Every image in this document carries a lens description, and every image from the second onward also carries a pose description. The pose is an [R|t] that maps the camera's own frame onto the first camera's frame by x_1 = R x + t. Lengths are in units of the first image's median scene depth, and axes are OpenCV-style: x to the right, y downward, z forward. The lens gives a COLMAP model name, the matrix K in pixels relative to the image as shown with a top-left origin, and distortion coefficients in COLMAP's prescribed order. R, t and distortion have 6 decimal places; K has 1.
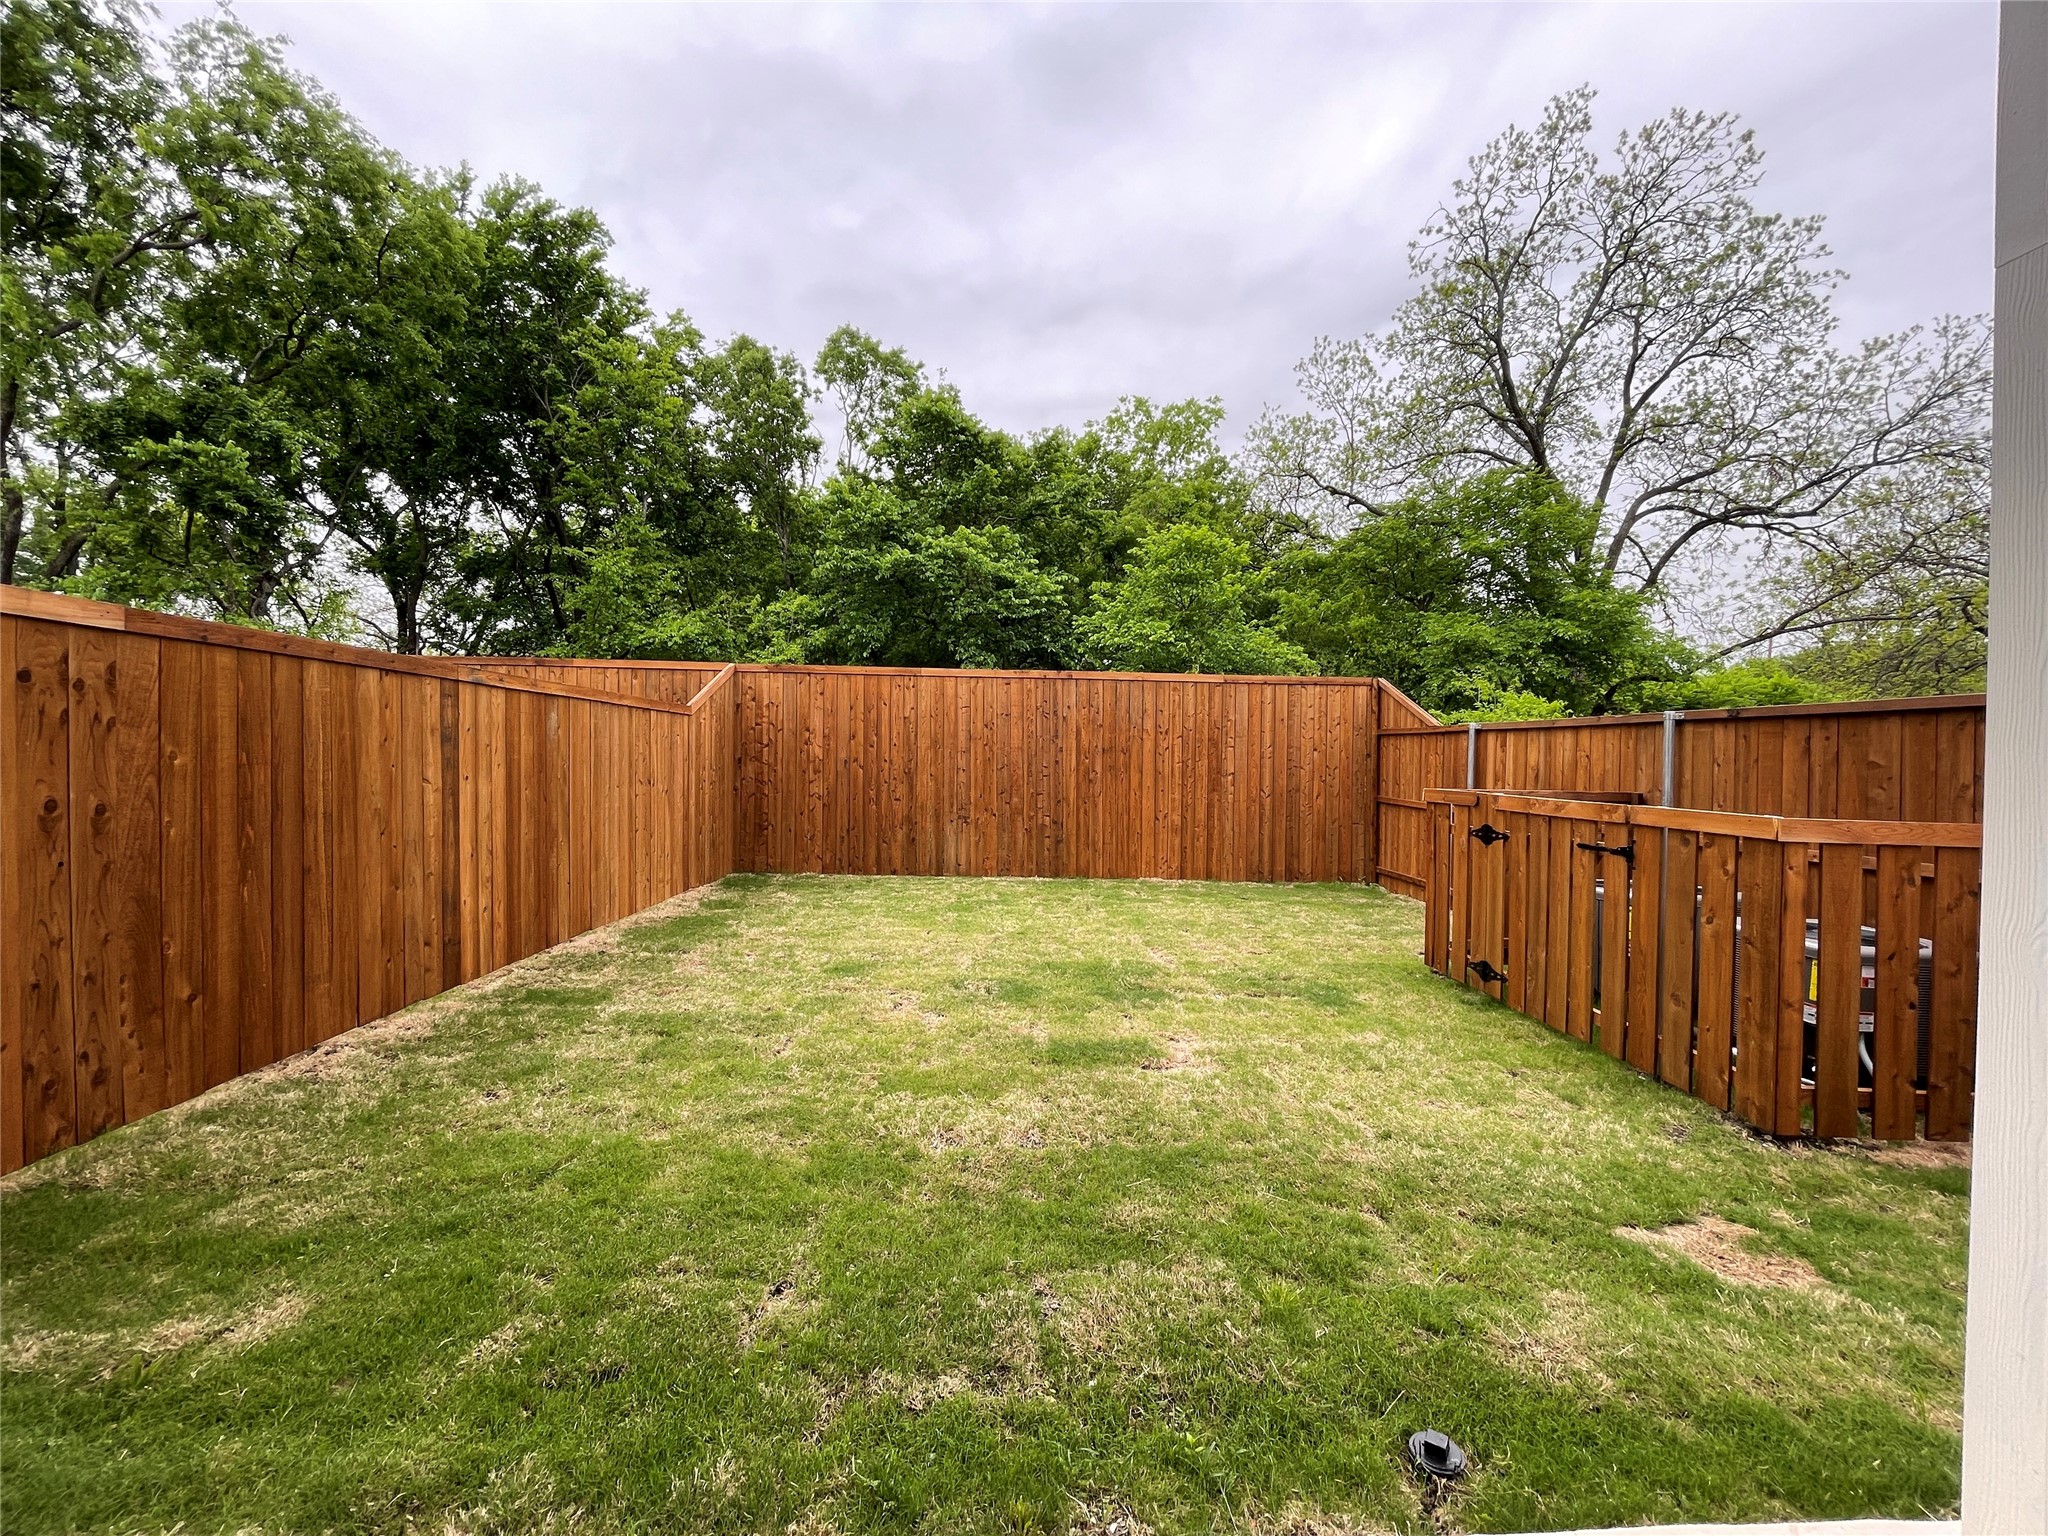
lens RADIAL K [[828.4, 0, 1027.1], [0, 828.4, 765.7], [0, 0, 1]] dist [0.000459, -0.000525]
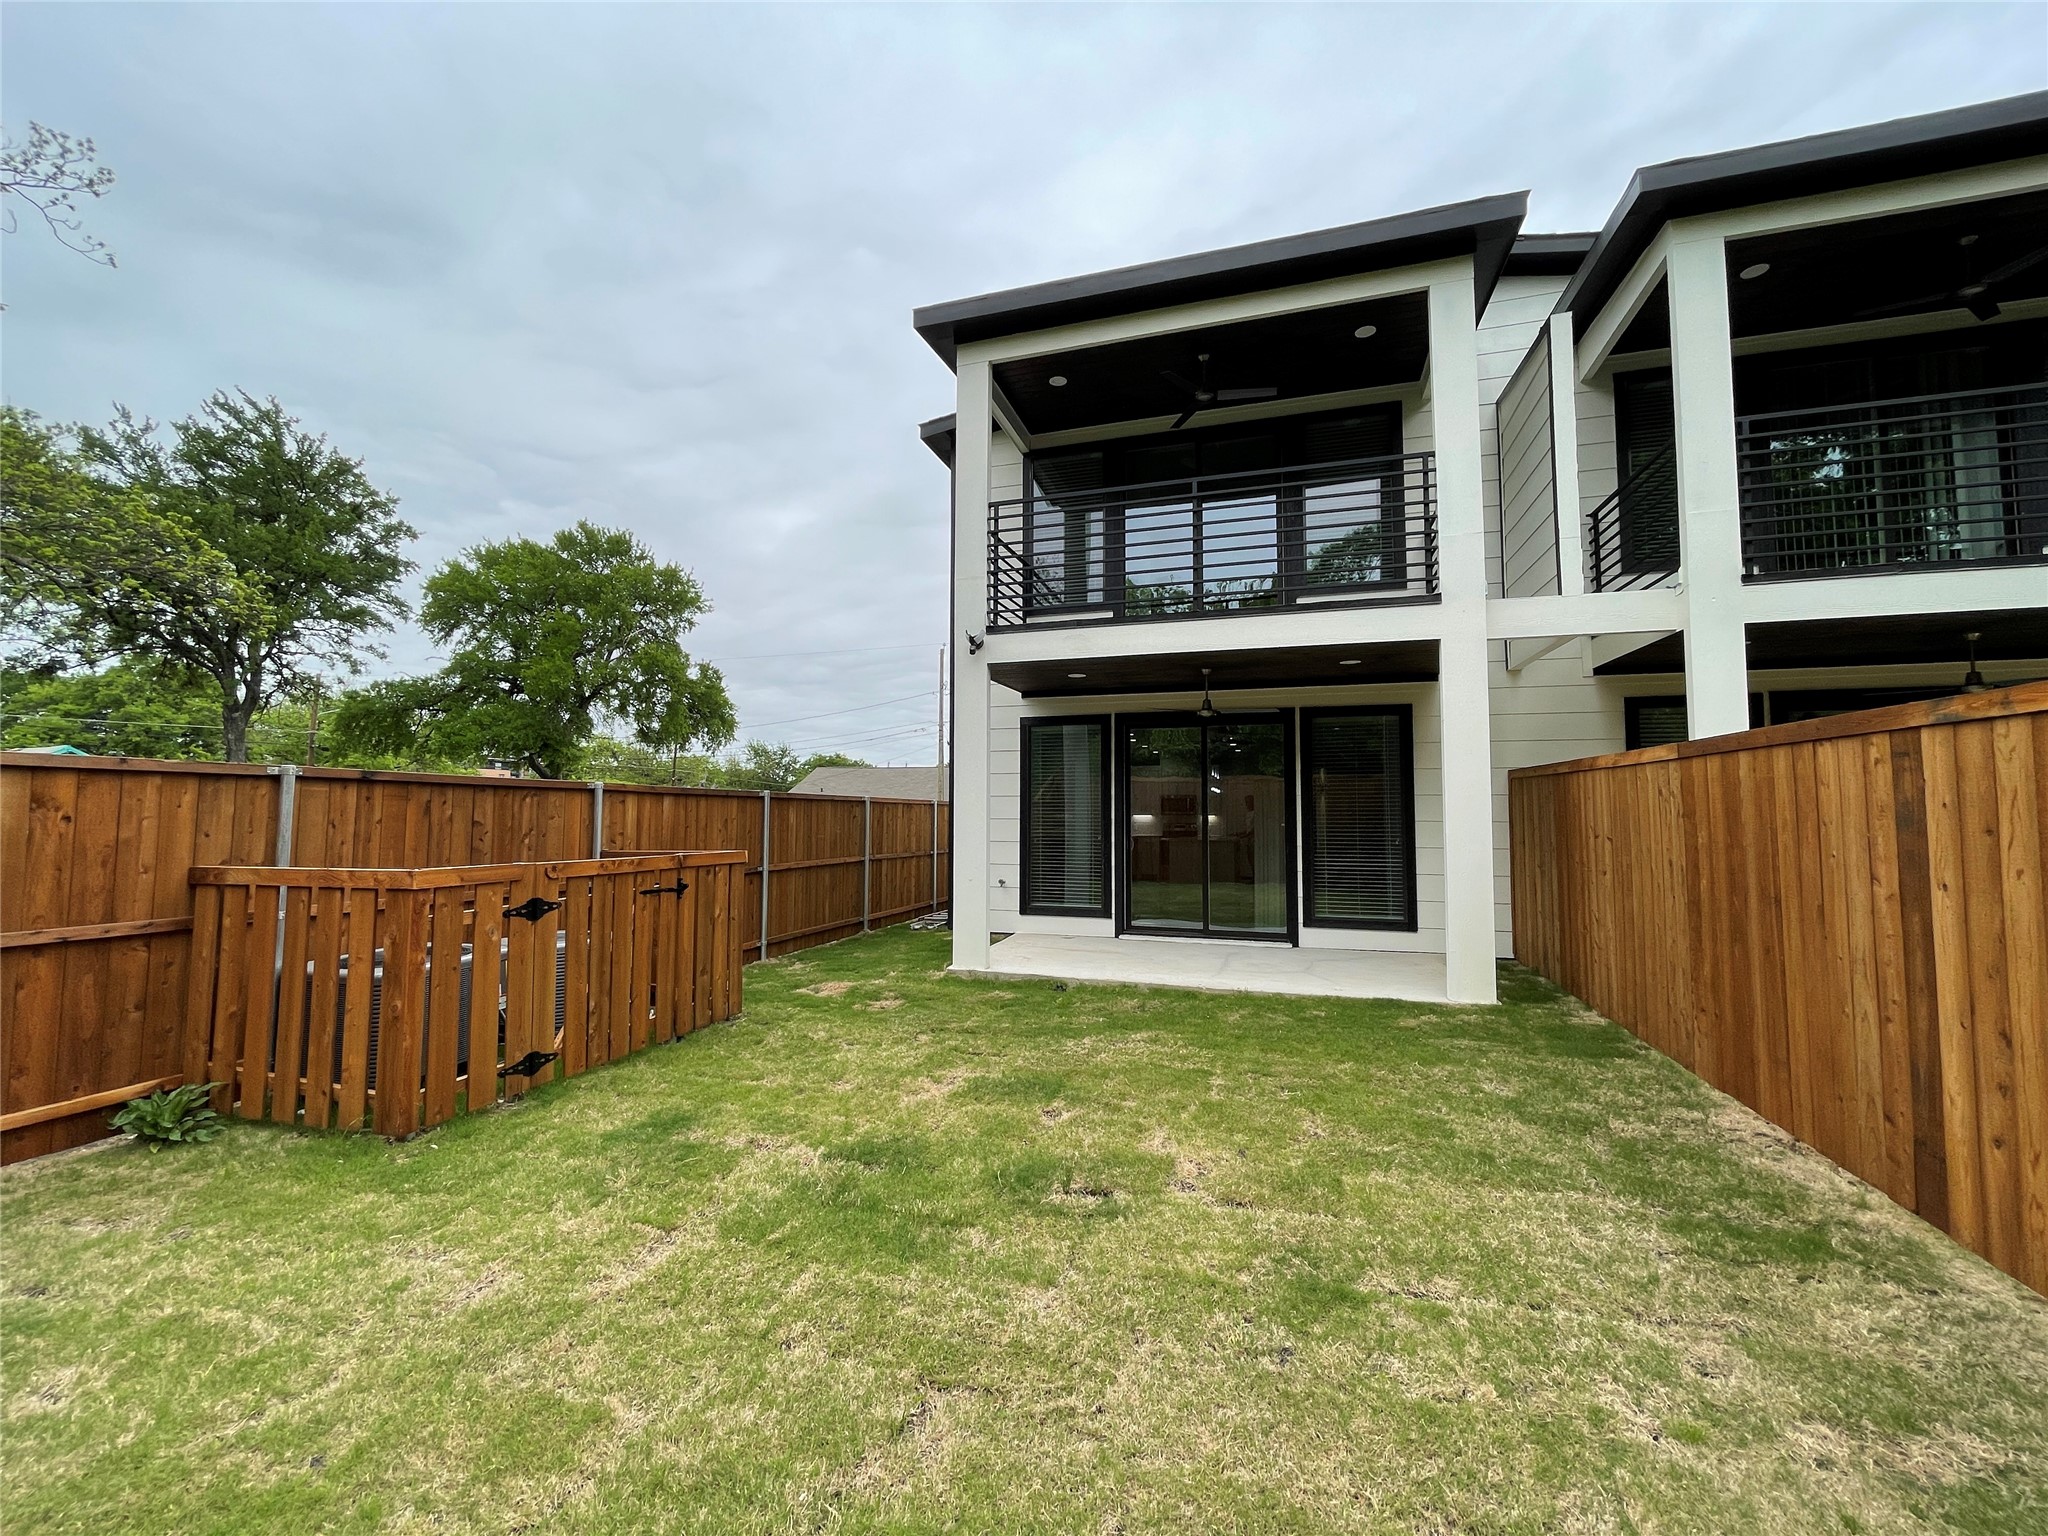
lens RADIAL K [[828.4, 0, 1027.1], [0, 828.4, 765.7], [0, 0, 1]] dist [0.000459, -0.000525]
pose [[-0.948329, 0.004528, 0.317257, -0.074783], [-0.010285, 0.998934, -0.045001, -0.011798], [-0.317122, -0.045938, -0.947271, 0.545575]]
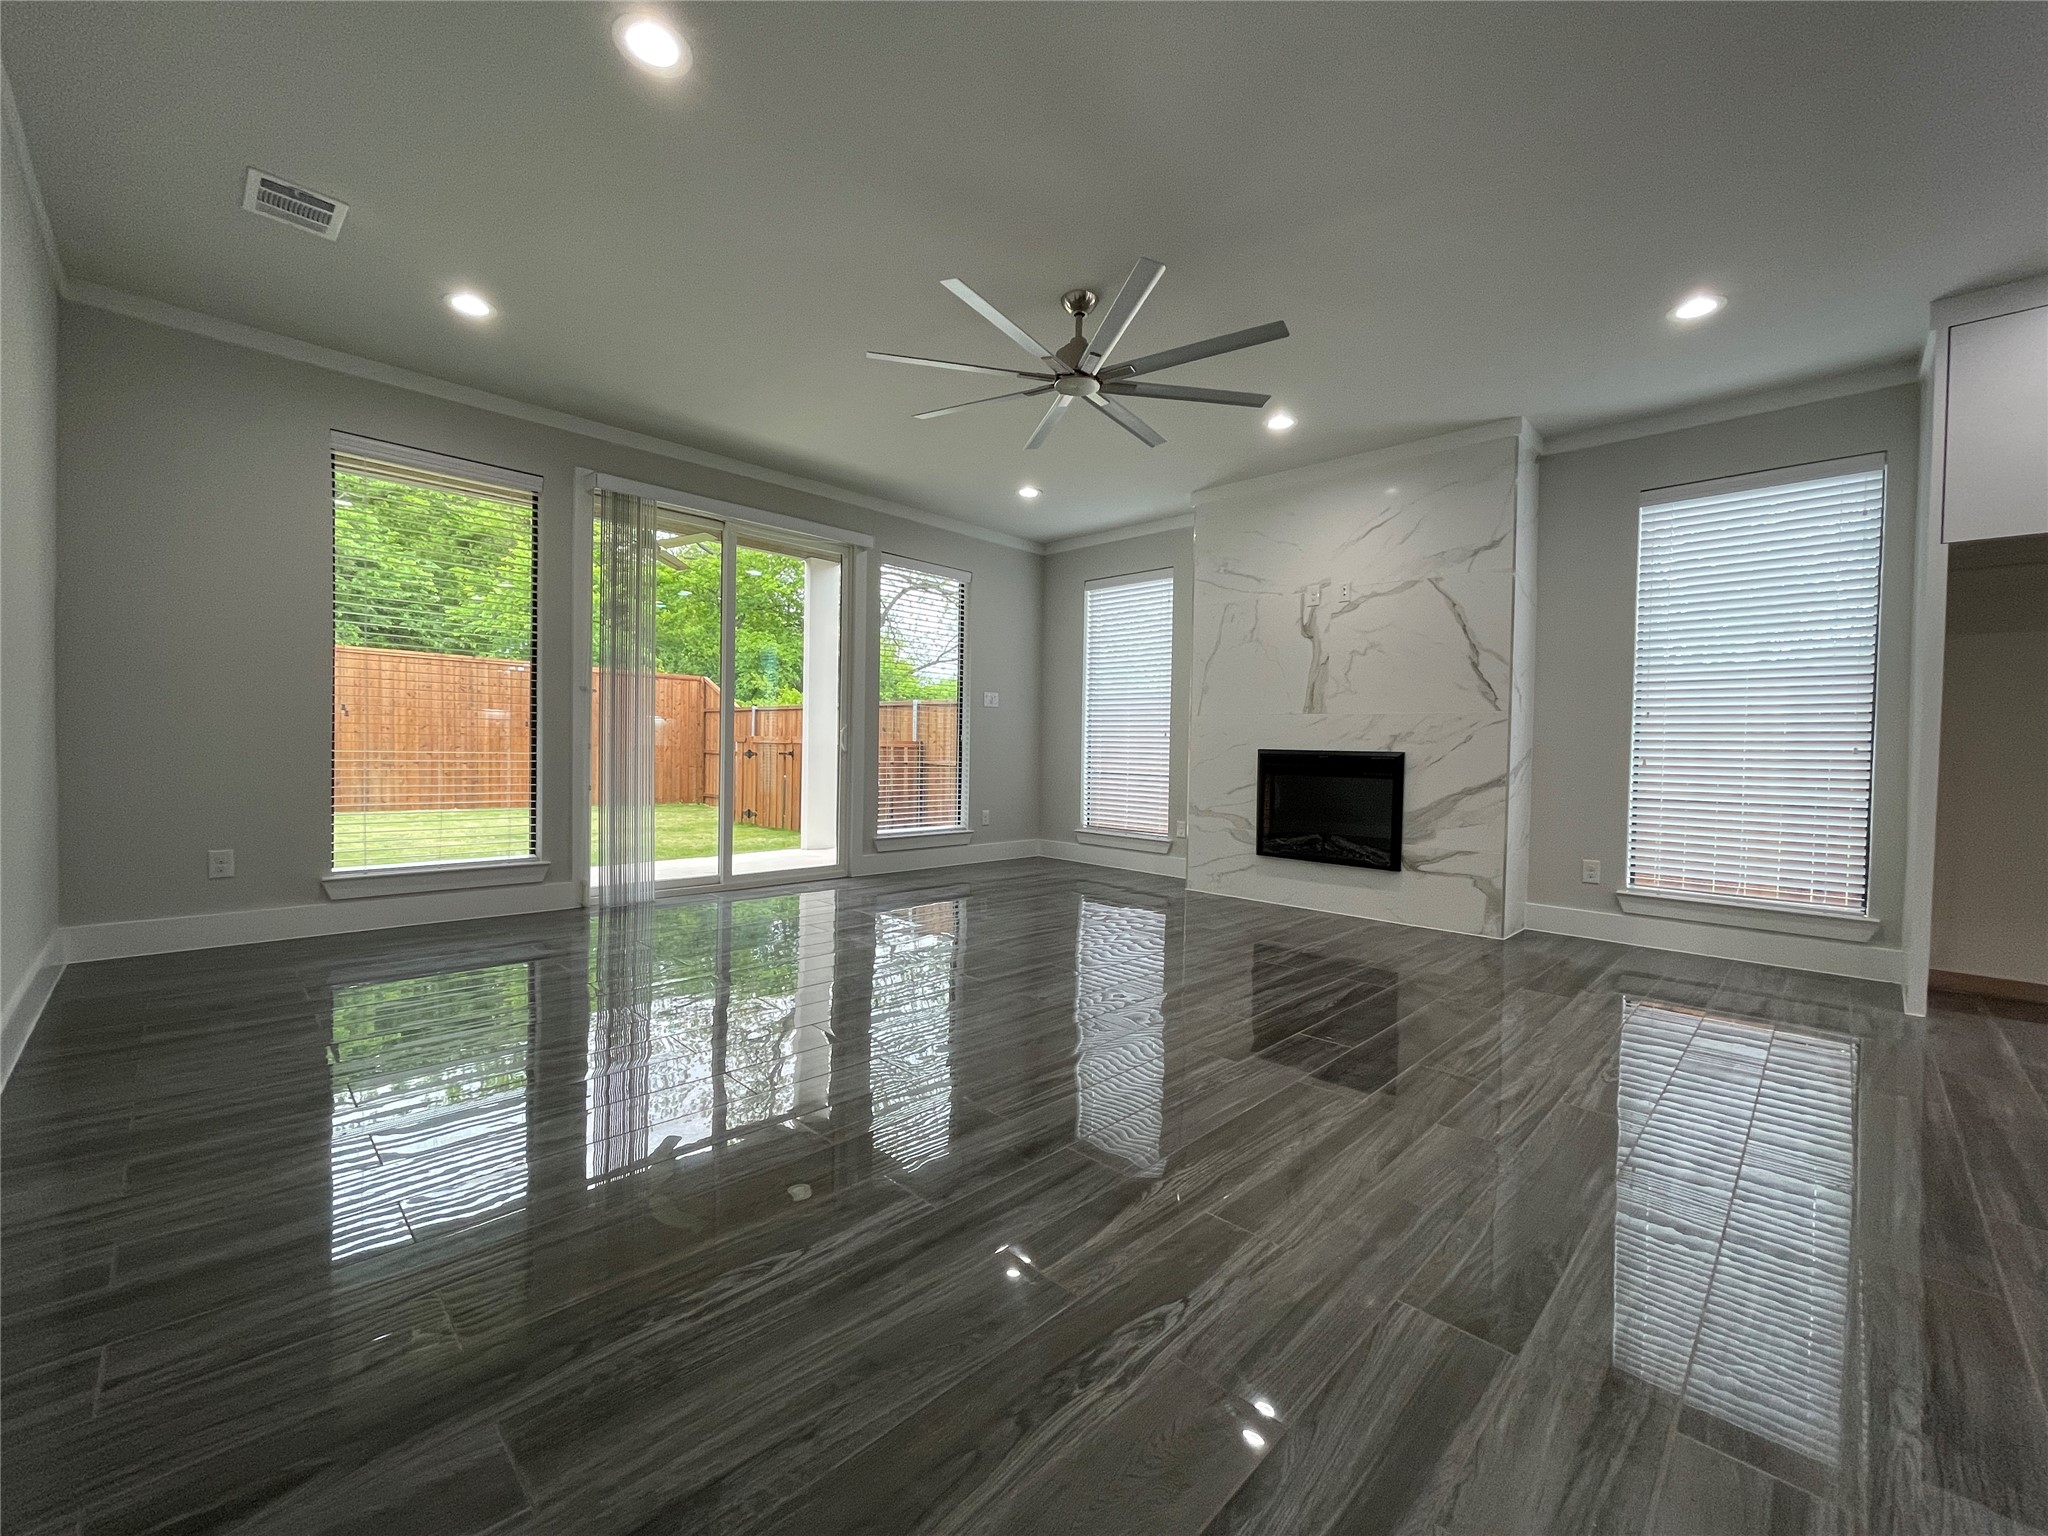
lens RADIAL K [[828.4, 0, 1027.1], [0, 828.4, 765.7], [0, 0, 1]] dist [0.000459, -0.000525]
pose [[0.720238, -0.011687, 0.693628, -0.156112], [-0.002602, 0.999806, 0.019548, 0.022304], [-0.693722, -0.015885, 0.720068, -0.383186]]
